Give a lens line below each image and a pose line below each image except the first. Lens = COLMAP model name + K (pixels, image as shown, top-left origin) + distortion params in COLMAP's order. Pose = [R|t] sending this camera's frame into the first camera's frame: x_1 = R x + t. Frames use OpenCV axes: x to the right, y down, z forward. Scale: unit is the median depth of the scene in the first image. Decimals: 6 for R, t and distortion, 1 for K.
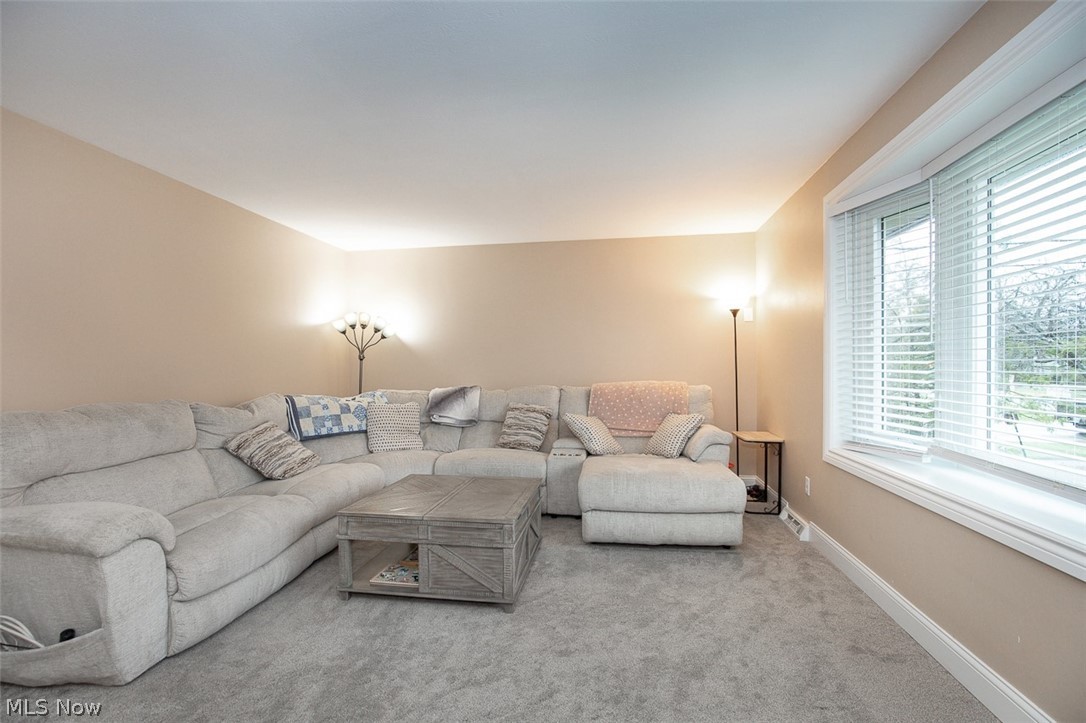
lens RADIAL K [[510.1, 0, 541.3], [0, 510.1, 367.5], [0, 0, 1]] dist [-0.016785, 0.006864]
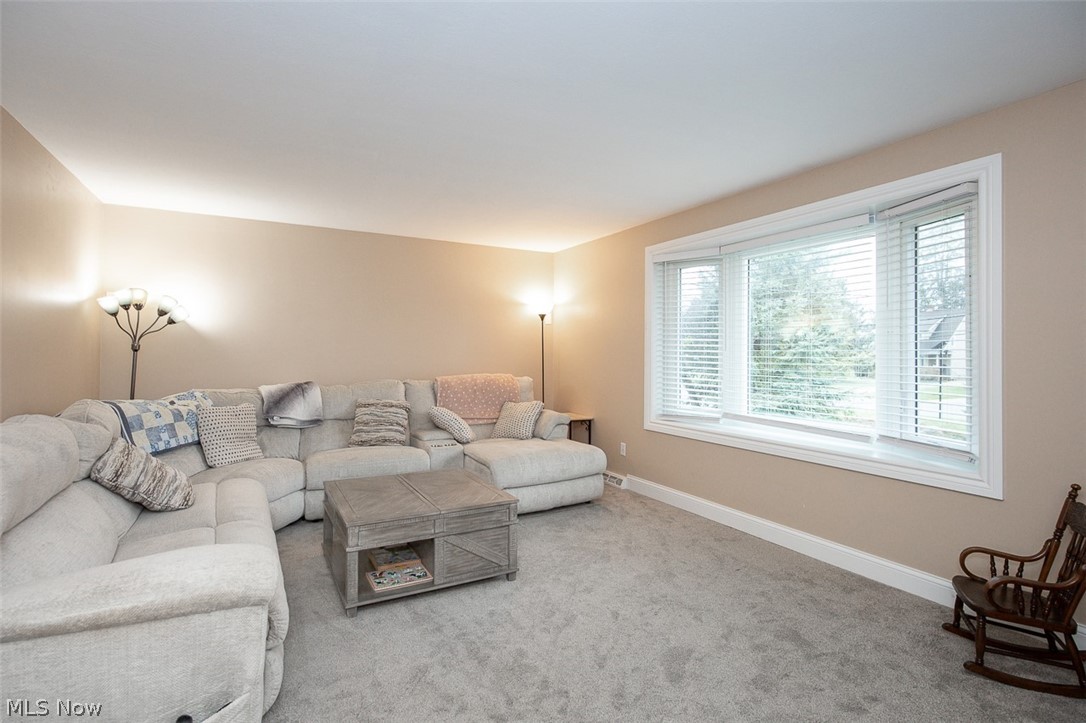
lens RADIAL K [[510.1, 0, 567.7], [0, 510.1, 348.6], [0, 0, 1]] dist [-0.016785, 0.006864]
pose [[0.777421, 0.017199, 0.628745, -0.424247], [-0.009222, 0.999830, -0.015947, -0.015708], [-0.628913, 0.006599, 0.777448, 0.012961]]
